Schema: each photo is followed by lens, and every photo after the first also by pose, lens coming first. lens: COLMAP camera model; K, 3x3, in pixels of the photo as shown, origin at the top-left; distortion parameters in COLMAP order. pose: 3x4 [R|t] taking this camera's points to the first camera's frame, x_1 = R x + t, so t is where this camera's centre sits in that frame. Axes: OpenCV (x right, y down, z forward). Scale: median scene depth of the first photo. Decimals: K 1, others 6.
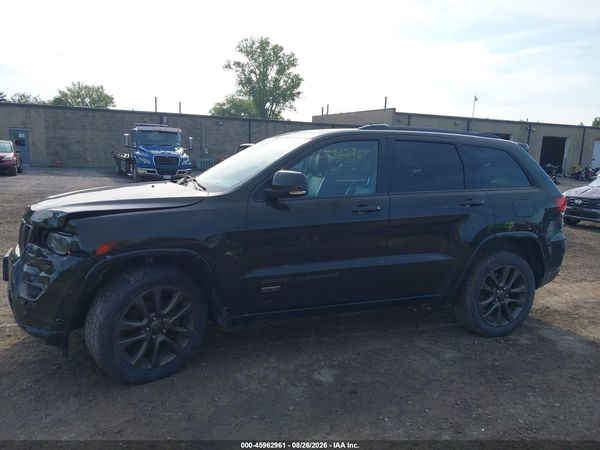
lens RADIAL K [[472.7, 0, 298.4], [0, 472.7, 212.3], [0, 0, 1]] dist [0.013274, -0.014149]
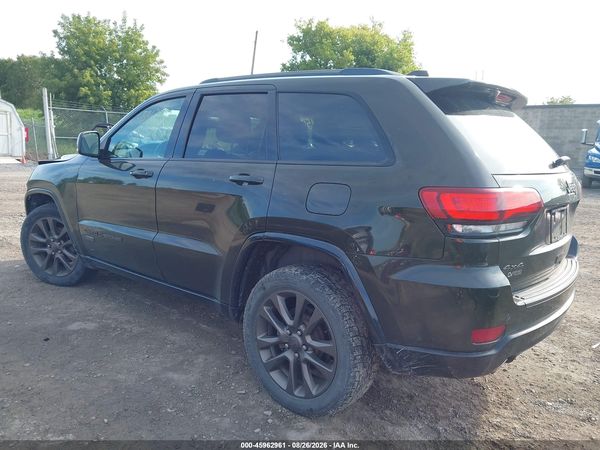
lens RADIAL K [[472.7, 0, 298.4], [0, 472.7, 212.3], [0, 0, 1]] dist [0.013274, -0.014149]
pose [[0.470254, 0.111644, -0.875441, 0.162368], [-0.119976, 0.990844, 0.061915, -0.004163], [0.874338, 0.075916, 0.479343, 0.123293]]
